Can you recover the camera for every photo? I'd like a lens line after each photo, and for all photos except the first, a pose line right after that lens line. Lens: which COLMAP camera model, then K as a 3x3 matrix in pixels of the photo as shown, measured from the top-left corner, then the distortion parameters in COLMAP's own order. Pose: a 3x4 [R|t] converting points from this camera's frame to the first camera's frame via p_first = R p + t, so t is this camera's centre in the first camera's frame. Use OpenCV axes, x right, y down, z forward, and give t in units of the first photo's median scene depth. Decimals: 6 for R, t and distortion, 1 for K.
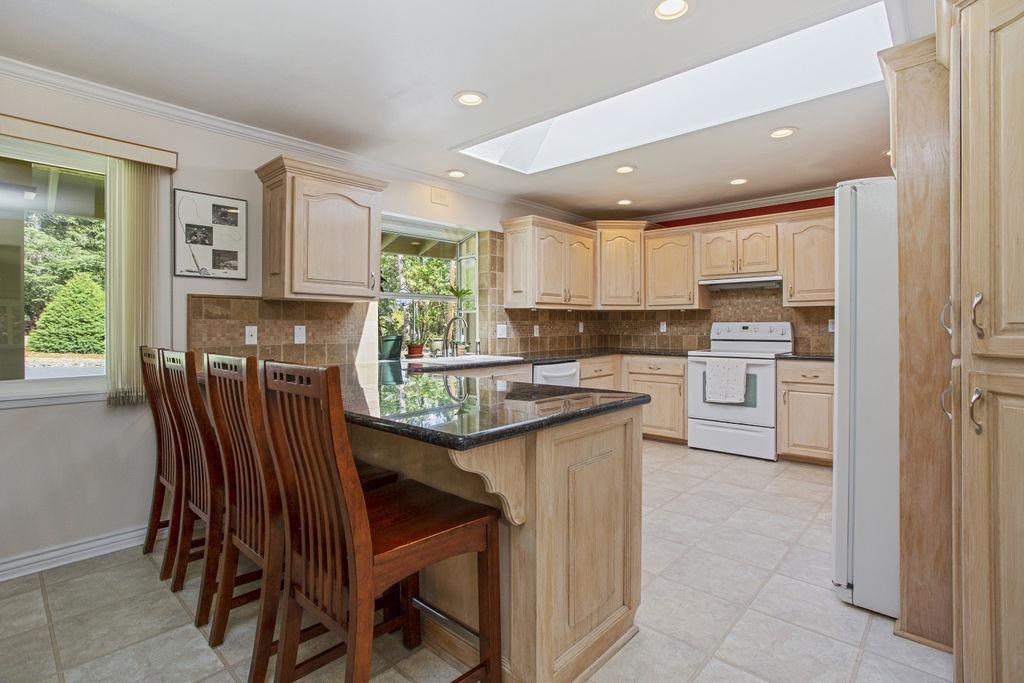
lens RADIAL K [[490.4, 0, 513.3], [0, 490.4, 325.2], [0, 0, 1]] dist [-0.023541, 0.004179]
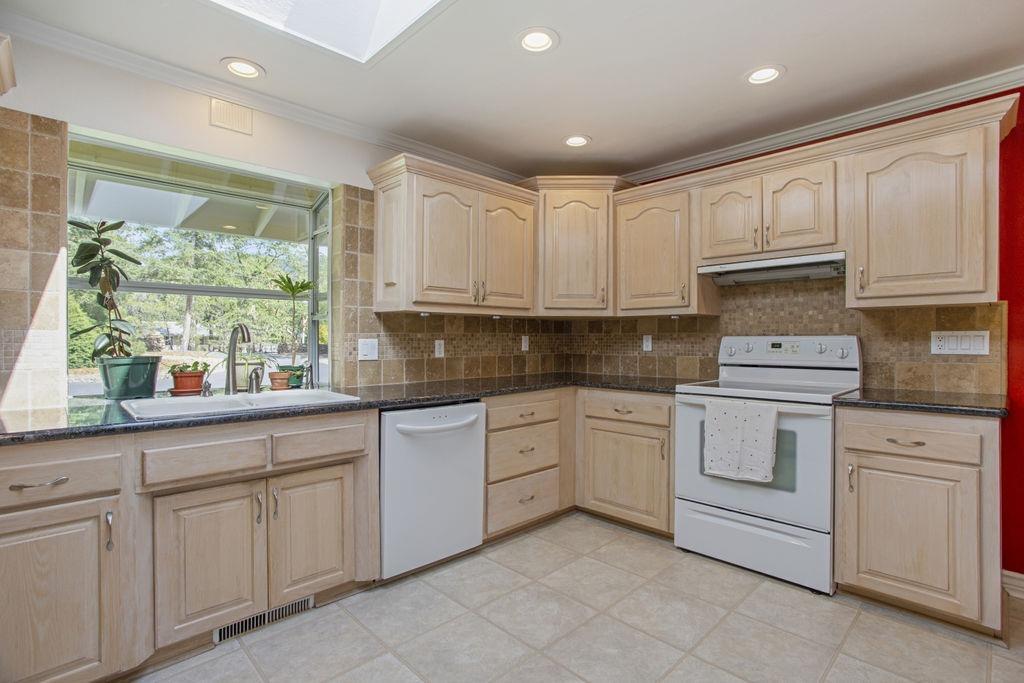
lens RADIAL K [[490.4, 0, 511.5], [0, 490.4, 342.1], [0, 0, 1]] dist [-0.023541, 0.004179]
pose [[0.998213, 0.003949, -0.059628, 0.191852], [-0.003676, 0.999982, 0.004699, -0.000236], [0.059645, -0.004472, 0.998210, 0.394979]]
